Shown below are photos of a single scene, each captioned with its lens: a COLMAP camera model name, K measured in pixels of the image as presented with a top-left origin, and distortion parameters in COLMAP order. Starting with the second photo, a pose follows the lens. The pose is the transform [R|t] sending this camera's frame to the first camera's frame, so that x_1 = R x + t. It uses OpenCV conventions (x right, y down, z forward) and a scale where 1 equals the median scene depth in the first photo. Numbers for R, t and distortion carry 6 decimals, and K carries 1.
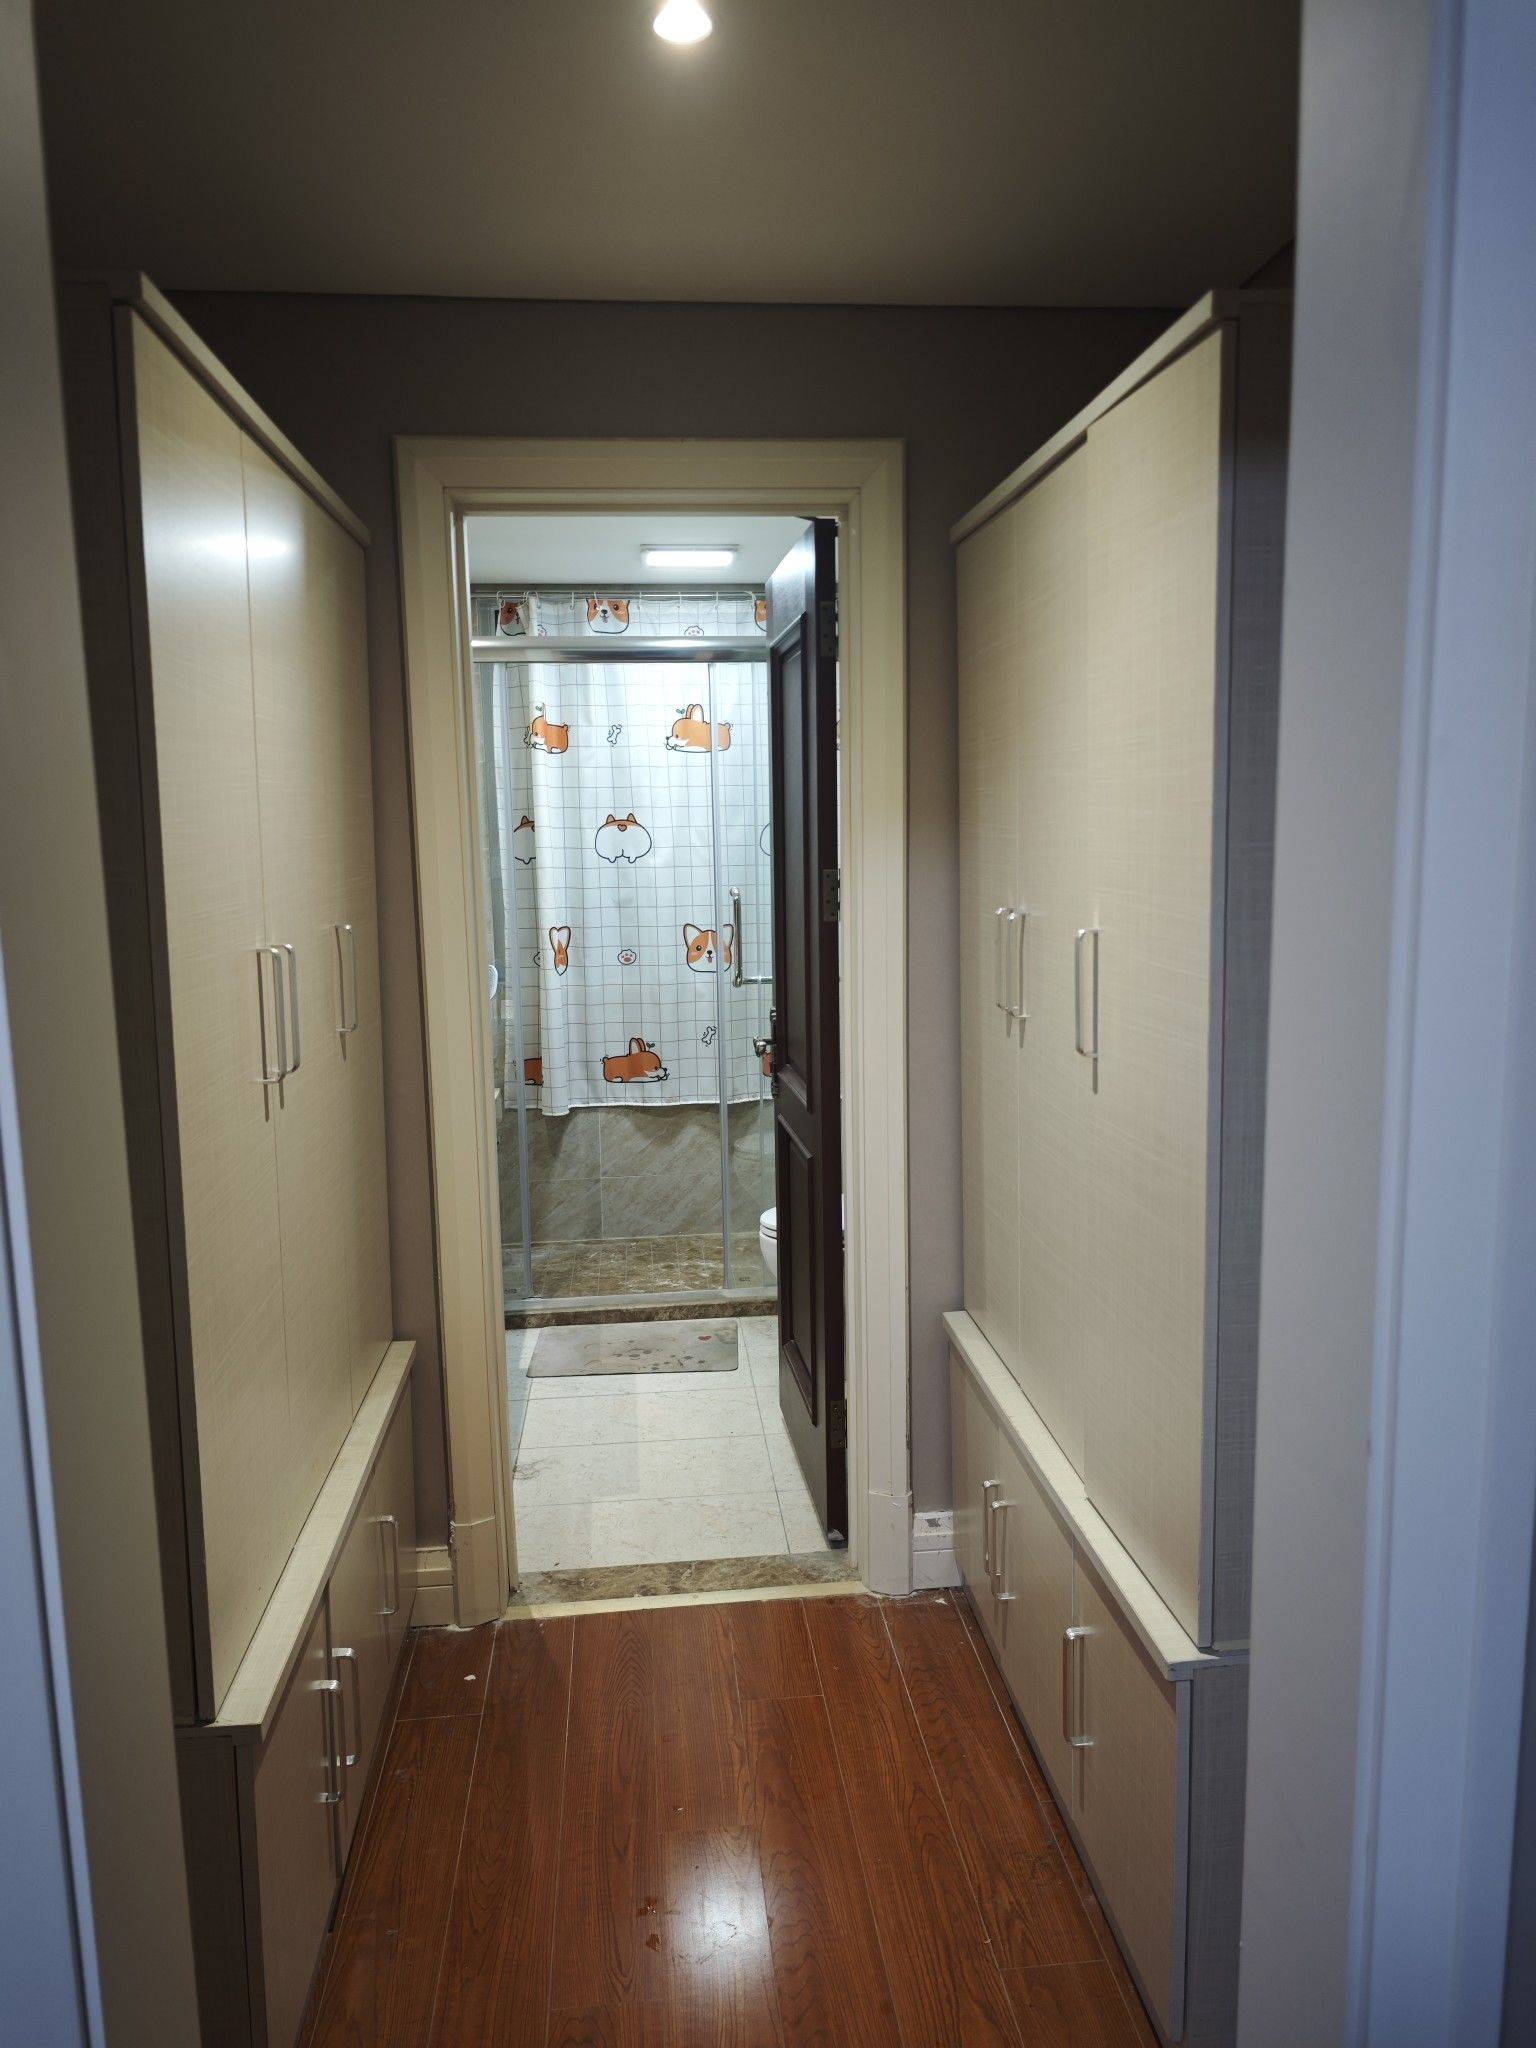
lens RADIAL K [[1411.8, 0, 766.7], [0, 1411.8, 1020.6], [0, 0, 1]] dist [0.027823, -0.016871]
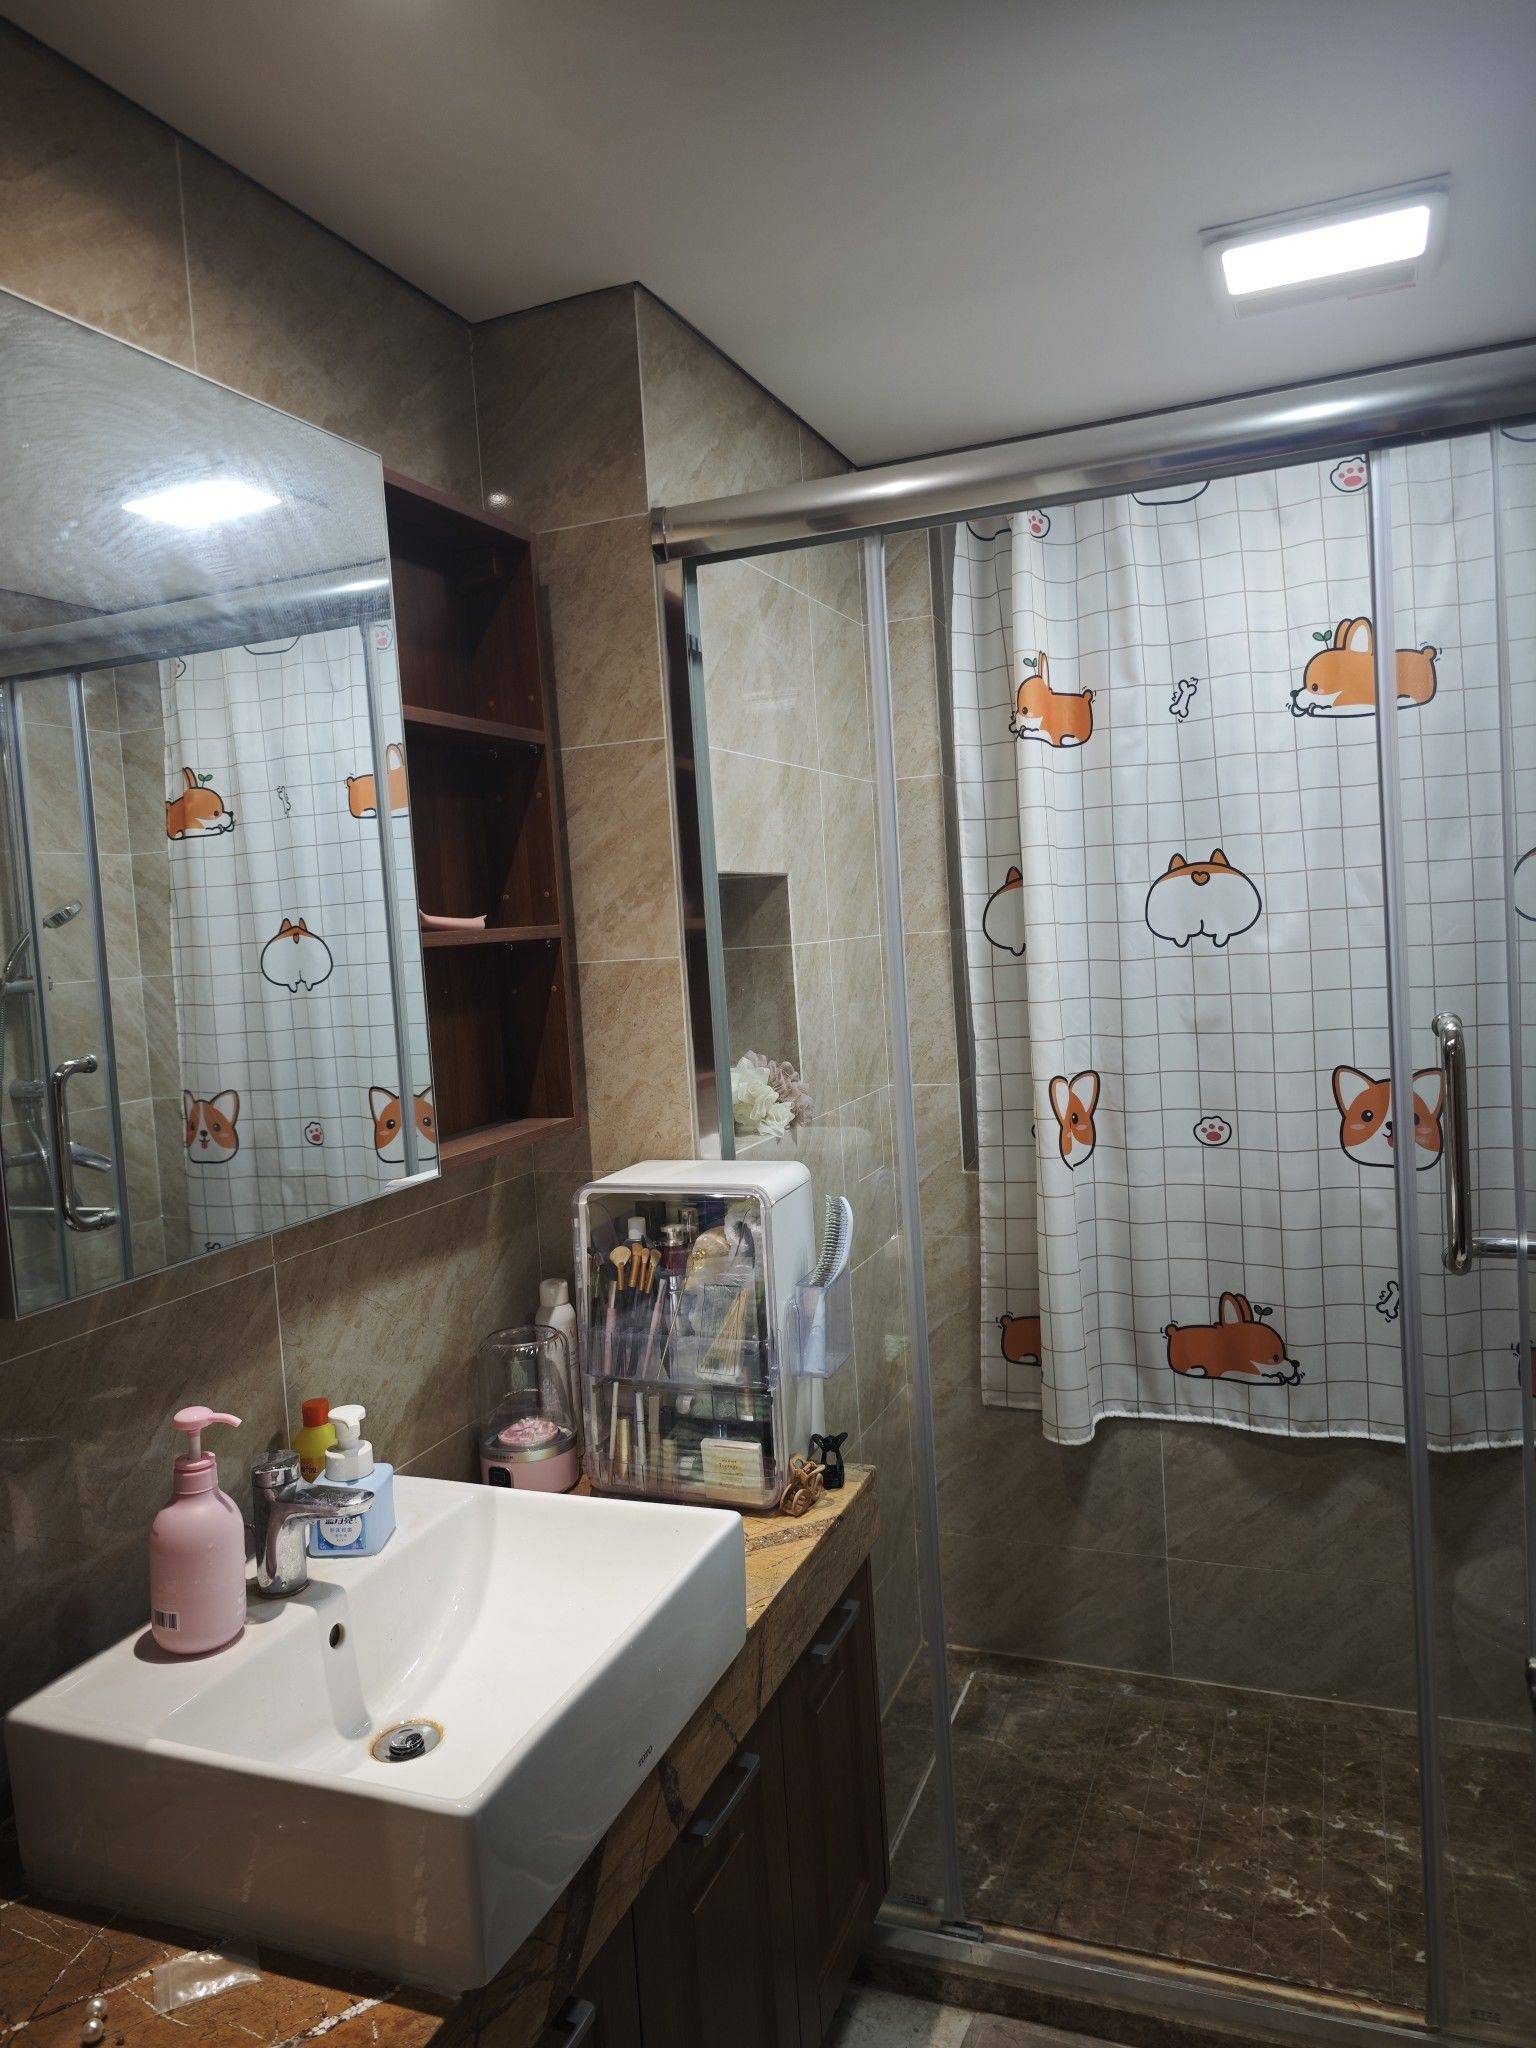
lens RADIAL K [[1411.8, 0, 767.5], [0, 1411.8, 1011.7], [0, 0, 1]] dist [0.027823, -0.016871]
pose [[0.888863, -0.012145, -0.458012, -0.007861], [-0.011828, 0.998707, -0.049437, -0.061228], [0.458020, 0.049360, 0.887570, 0.477376]]
